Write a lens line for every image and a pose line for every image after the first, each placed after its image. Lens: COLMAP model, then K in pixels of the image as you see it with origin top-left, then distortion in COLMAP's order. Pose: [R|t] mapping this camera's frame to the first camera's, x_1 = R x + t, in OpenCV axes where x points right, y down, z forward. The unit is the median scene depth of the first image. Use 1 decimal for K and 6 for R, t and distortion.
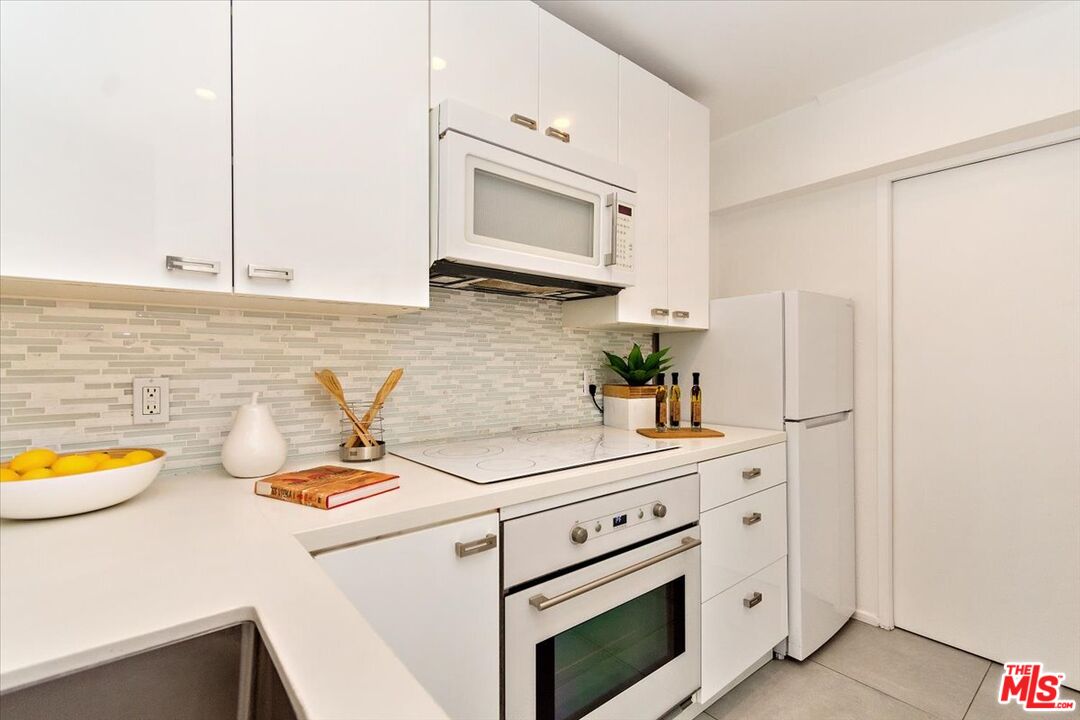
lens RADIAL K [[484.4, 0, 539.7], [0, 484.4, 367.2], [0, 0, 1]] dist [0.002913, -0.000285]
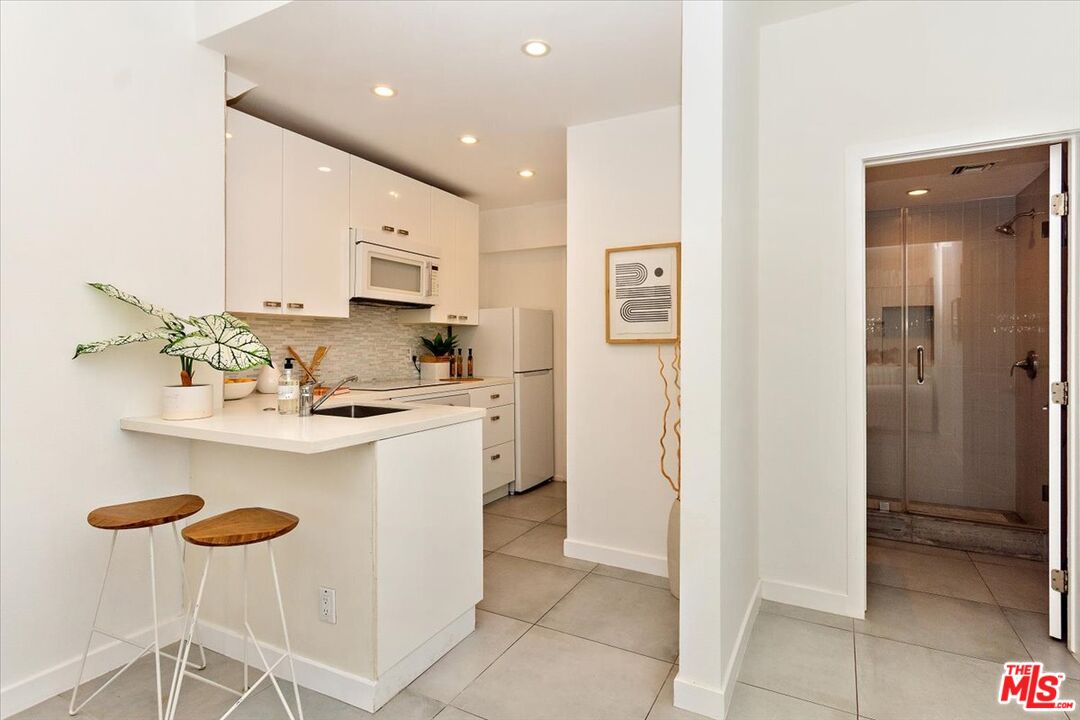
lens RADIAL K [[555.7, 0, 540.2], [0, 555.7, 345.9], [0, 0, 1]] dist [0.001593, -0.000101]
pose [[0.920728, 0.001228, 0.390204, -0.285961], [0.001452, 0.999977, -0.006573, 0.015631], [-0.390203, 0.006618, 0.920705, -1.150362]]
